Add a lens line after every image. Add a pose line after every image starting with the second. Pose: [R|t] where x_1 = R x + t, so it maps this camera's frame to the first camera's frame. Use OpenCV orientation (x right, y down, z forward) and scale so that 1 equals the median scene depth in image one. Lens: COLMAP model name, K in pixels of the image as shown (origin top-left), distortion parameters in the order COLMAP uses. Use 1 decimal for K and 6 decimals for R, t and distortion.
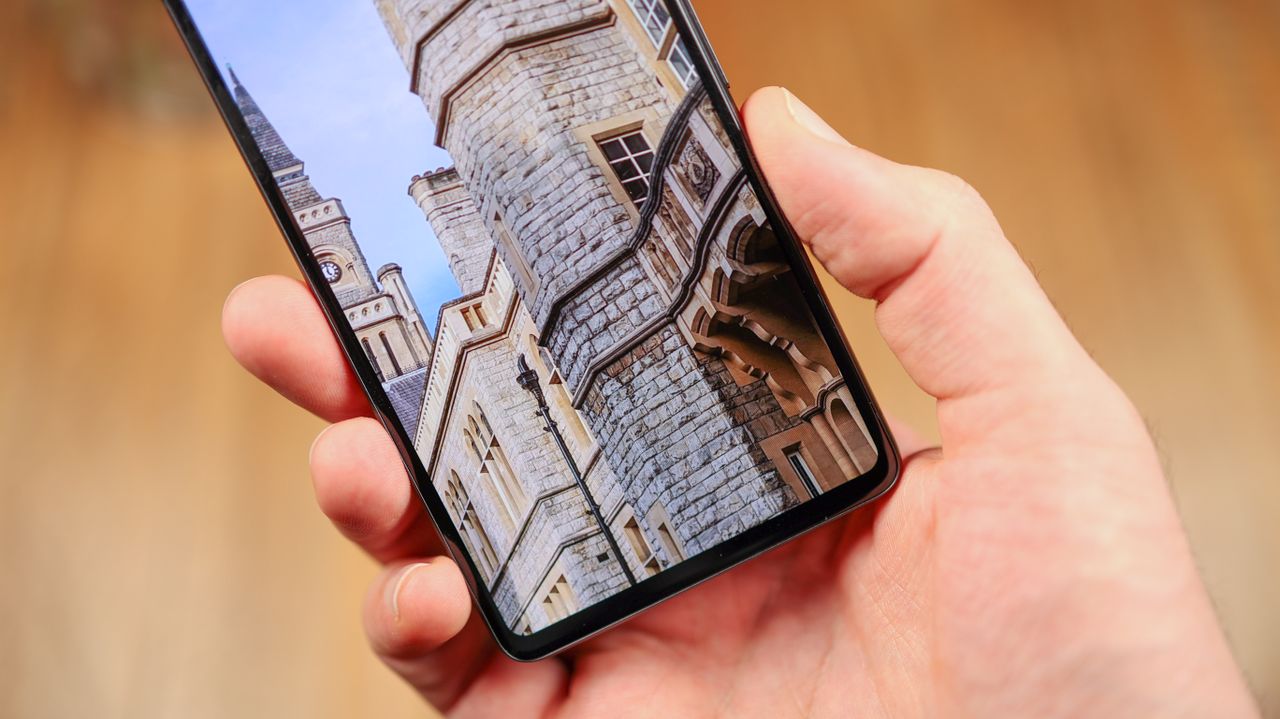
lens RADIAL K [[1463.6, 0, 634.5], [0, 1463.6, 358.6], [0, 0, 1]] dist [-0.066010, 0.000000]
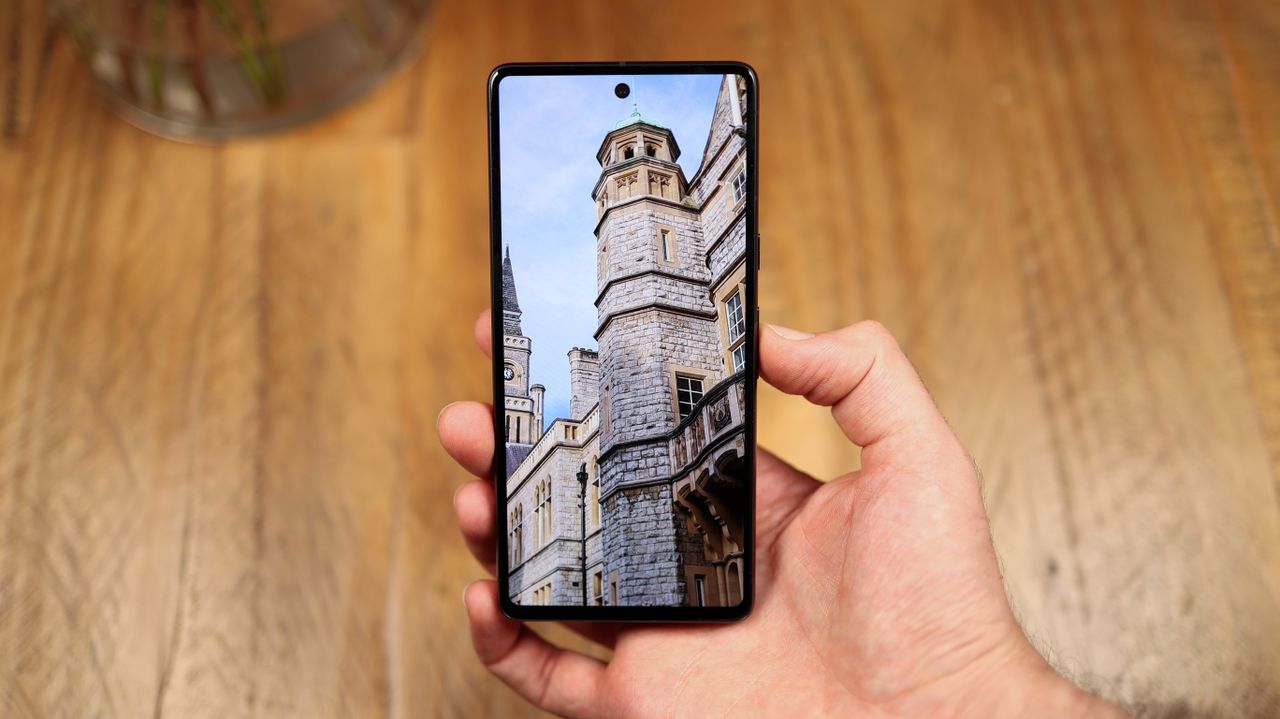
lens RADIAL K [[1463.6, 0, 642.0], [0, 1463.6, 358.8], [0, 0, 1]] dist [-0.066010, 0.000000]
pose [[0.896093, 0.438909, -0.066155, 0.045514], [-0.443362, 0.877974, -0.180532, 0.174448], [-0.021155, 0.191104, 0.981342, -0.749115]]
